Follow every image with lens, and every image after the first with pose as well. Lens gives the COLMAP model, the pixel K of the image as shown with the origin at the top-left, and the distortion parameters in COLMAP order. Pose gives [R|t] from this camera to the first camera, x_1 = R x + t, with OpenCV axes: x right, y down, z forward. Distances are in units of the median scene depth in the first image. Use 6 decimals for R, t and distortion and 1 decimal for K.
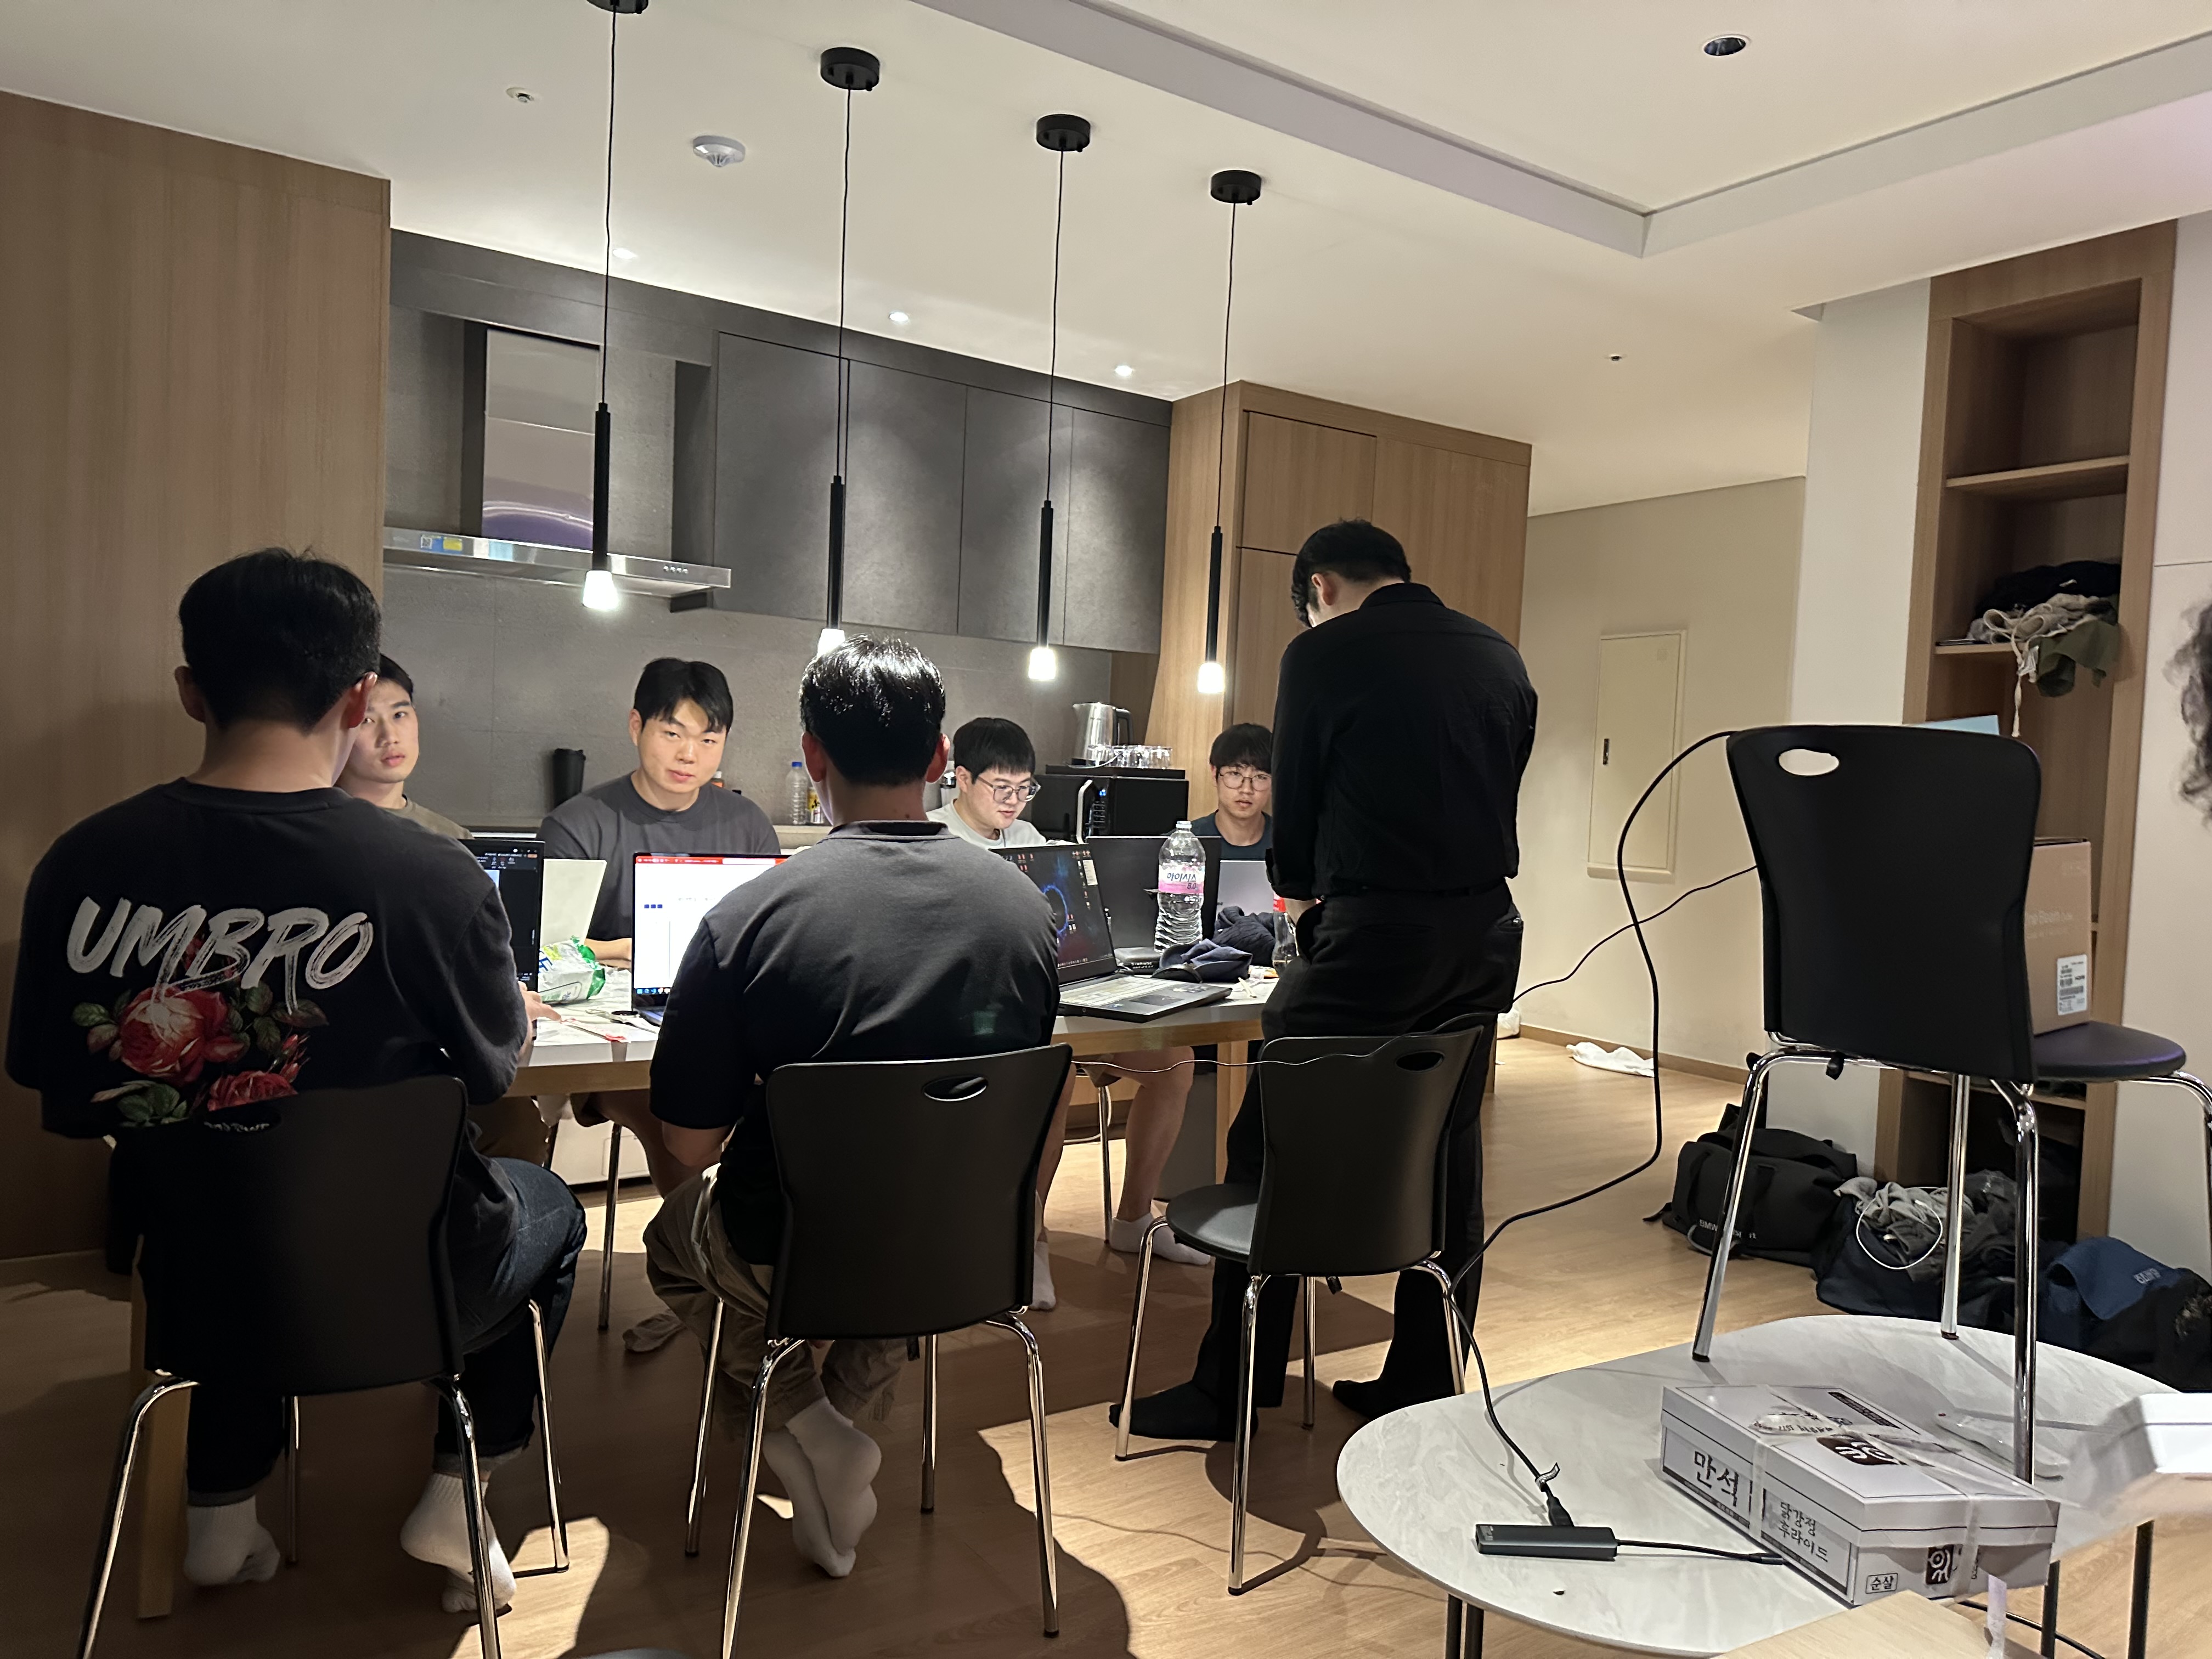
lens RADIAL K [[1530.3, 0, 1099.5], [0, 1530.3, 837.7], [0, 0, 1]] dist [0.049318, -0.065967]
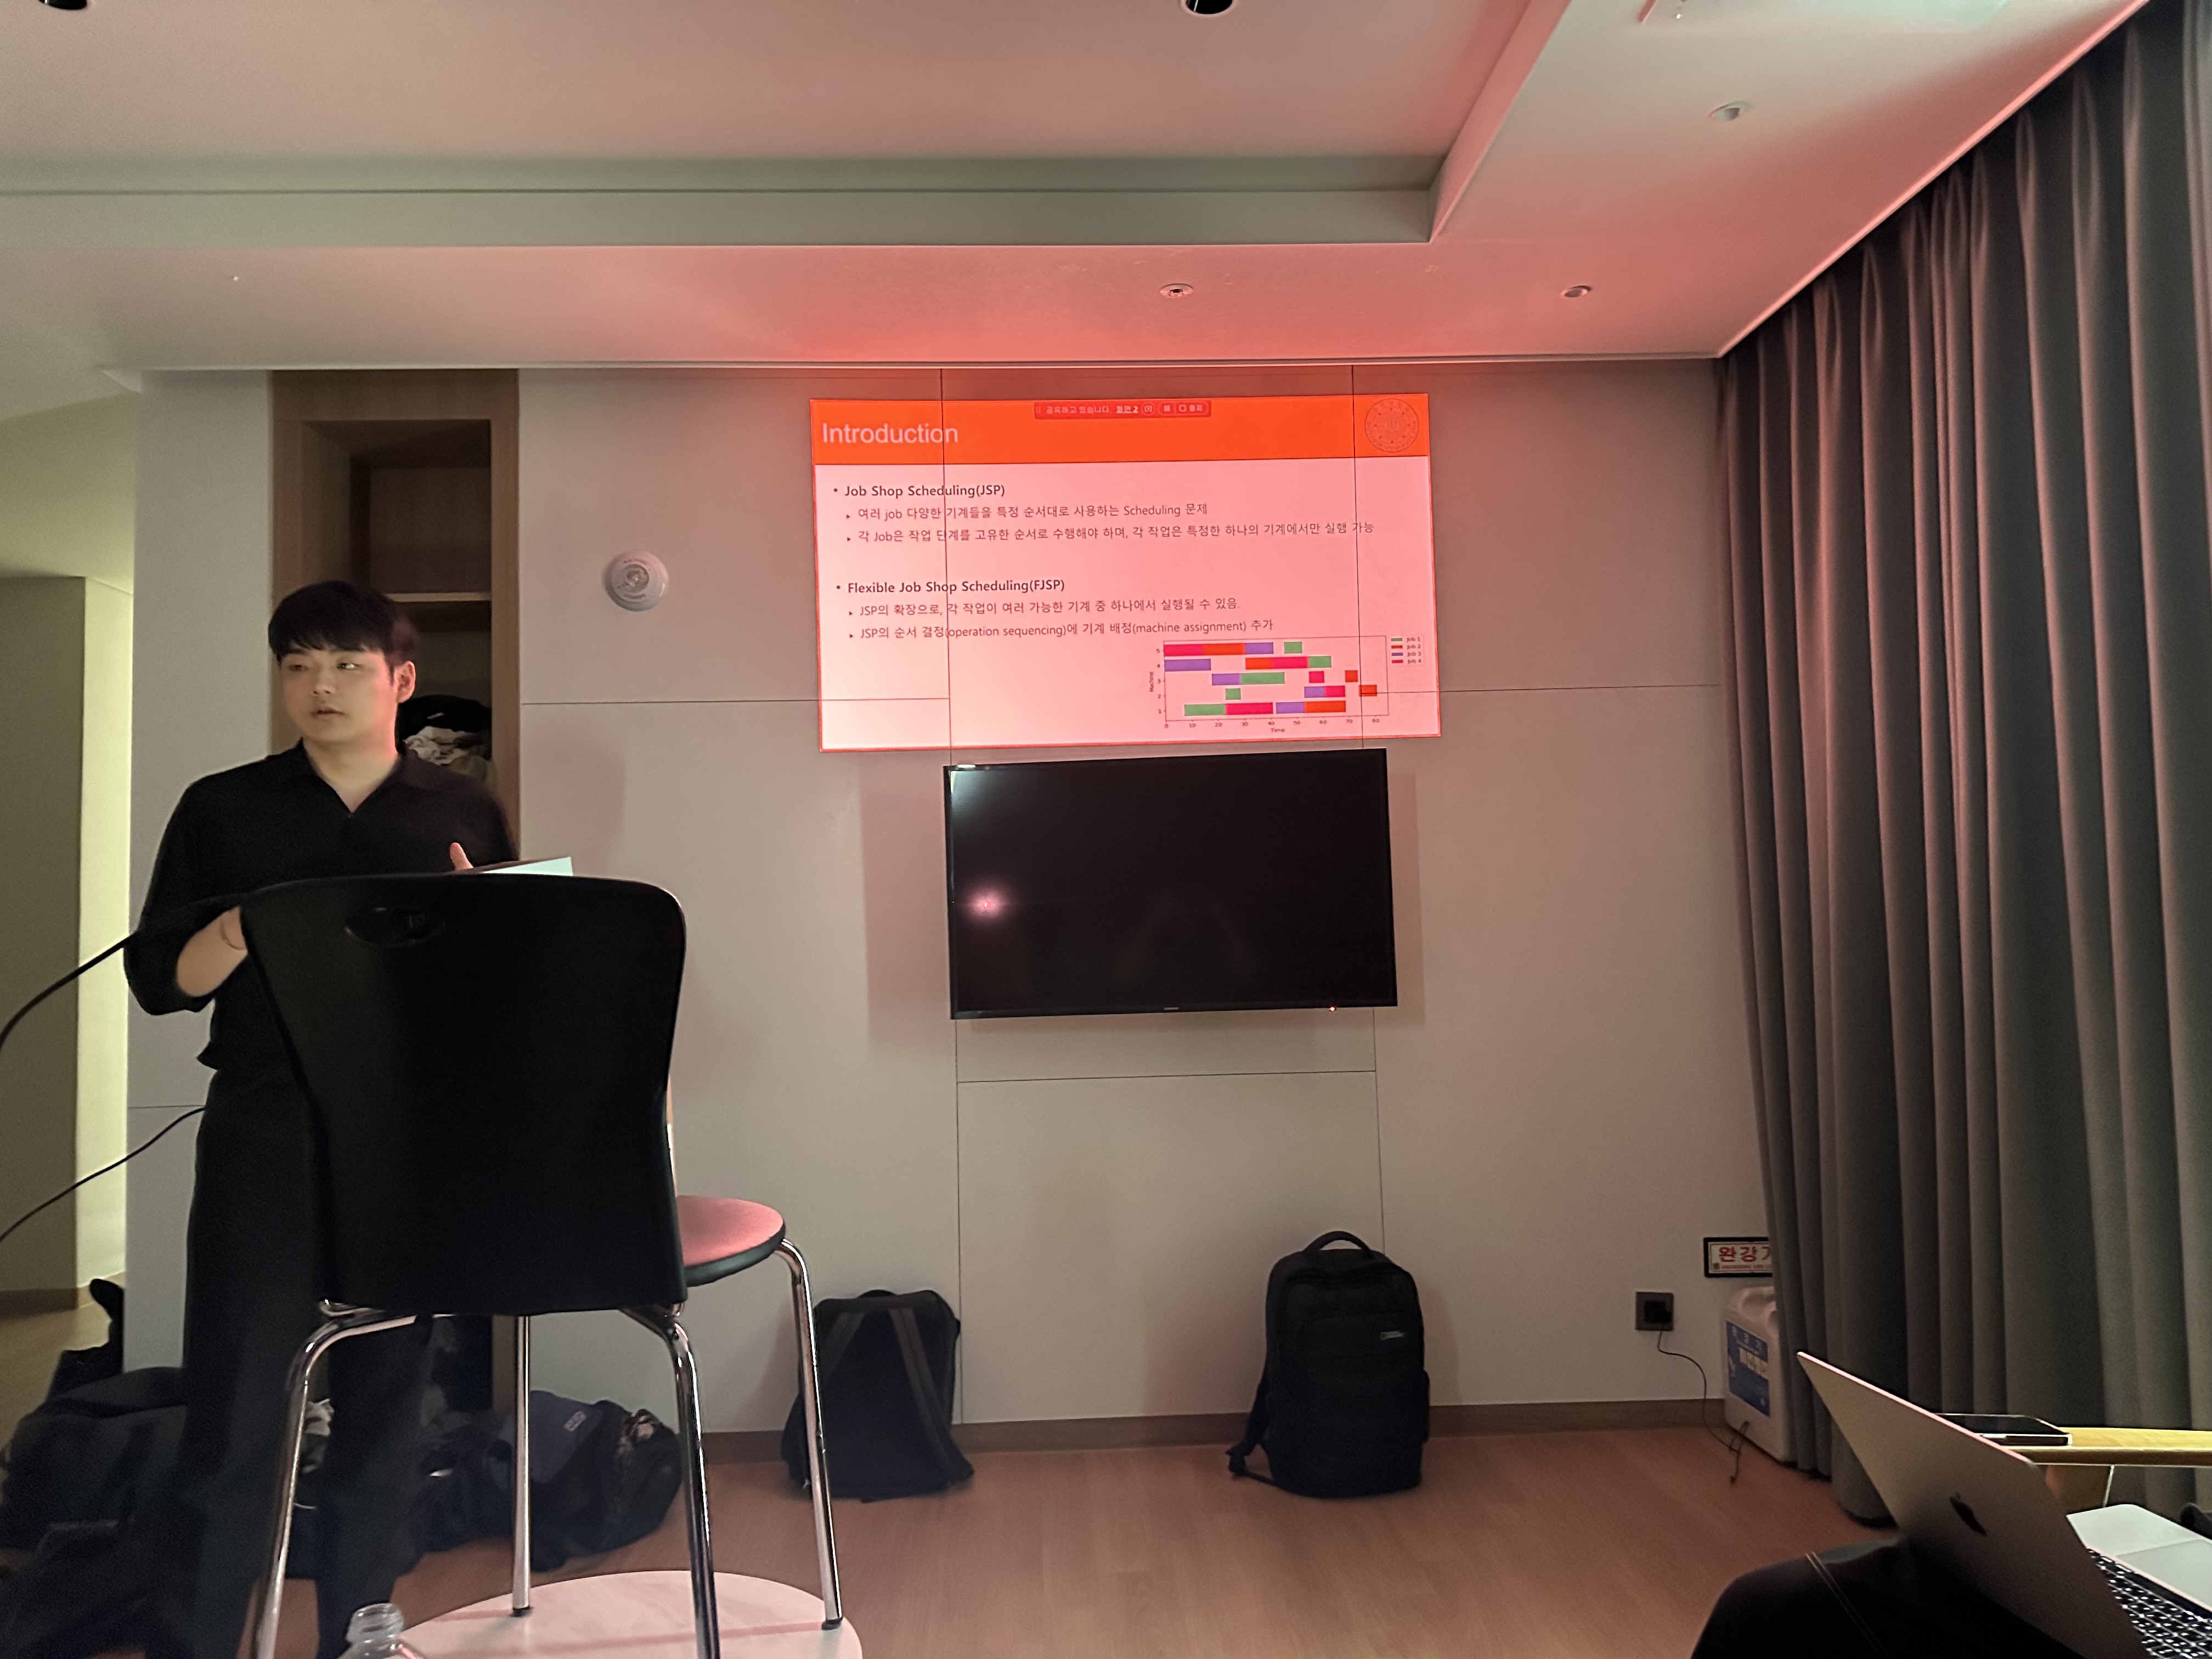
lens RADIAL K [[1578.5, 0, 1105.8], [0, 1578.5, 851.9], [0, 0, 1]] dist [-0.001026, -0.000688]
pose [[0.525309, -0.013851, 0.850799, 0.006312], [0.084895, 0.995732, -0.036206, -0.010126], [-0.846666, 0.091248, 0.524242, 0.154576]]
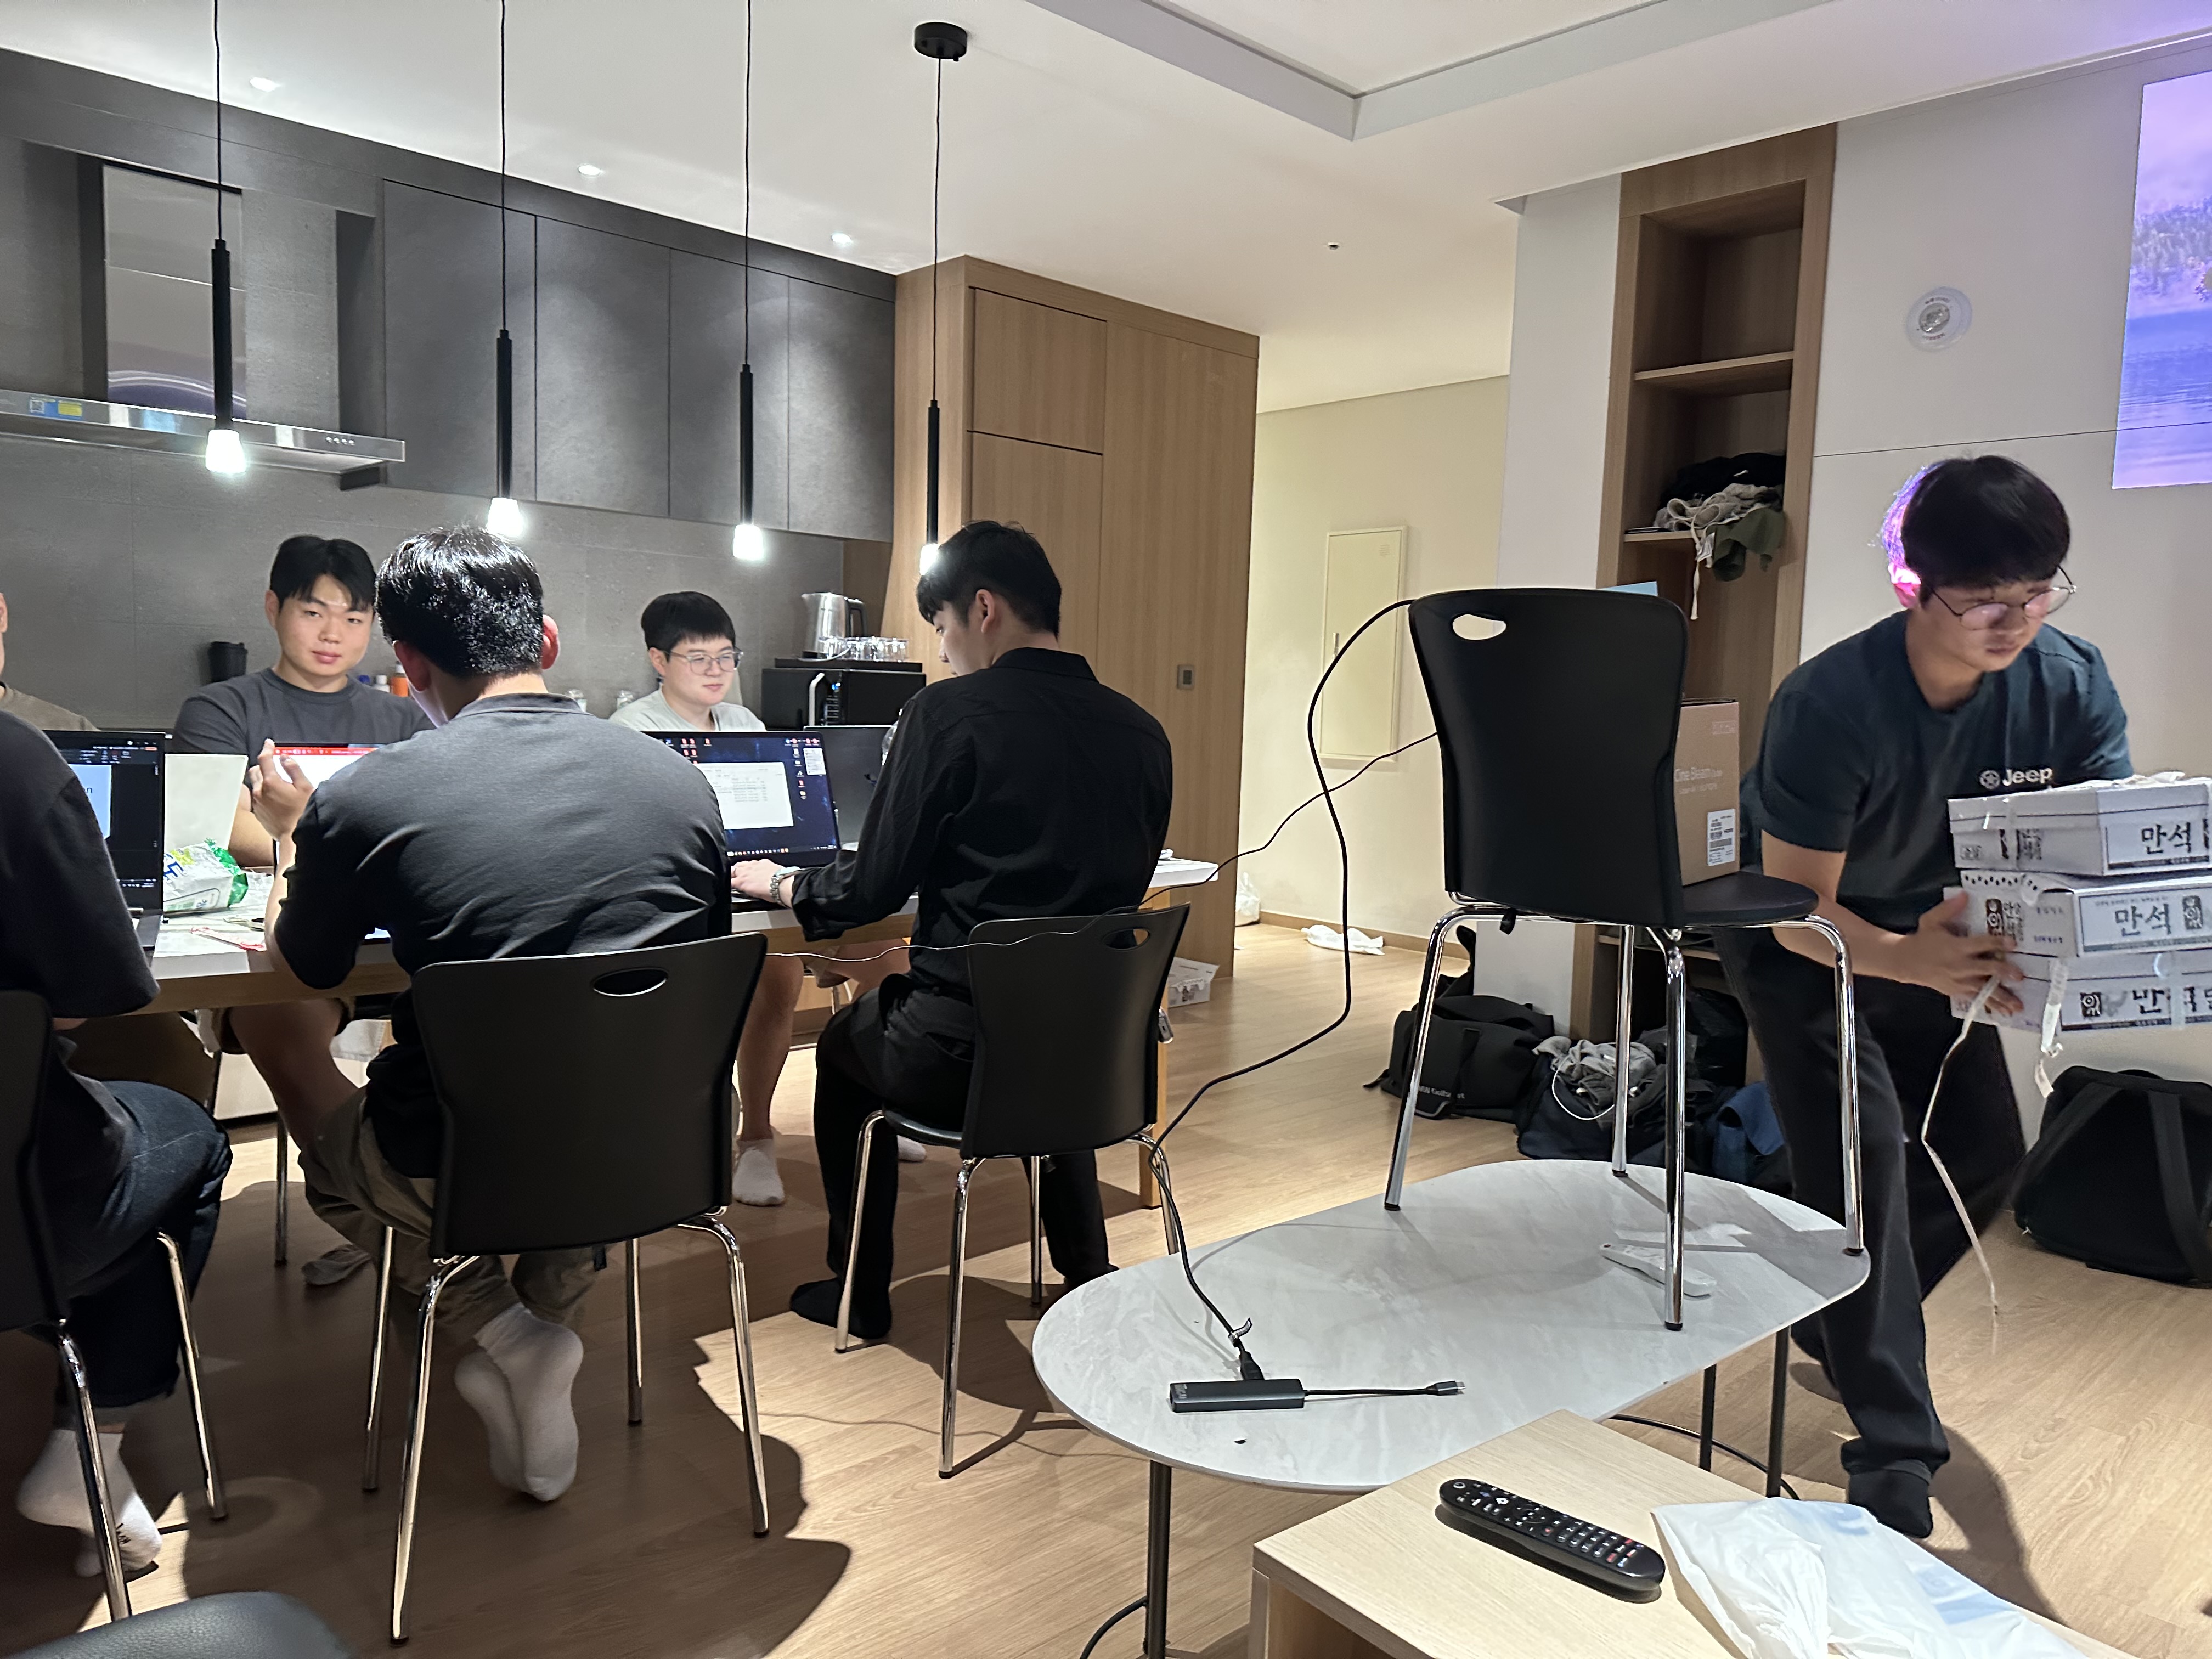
lens RADIAL K [[1550.9, 0, 1112.2], [0, 1550.9, 820.9], [0, 0, 1]] dist [-0.000714, -0.001436]
pose [[0.985671, -0.026133, 0.166642, 0.019472], [0.017065, 0.998306, 0.055620, 0.008242], [-0.167813, -0.051980, 0.984447, 0.011221]]
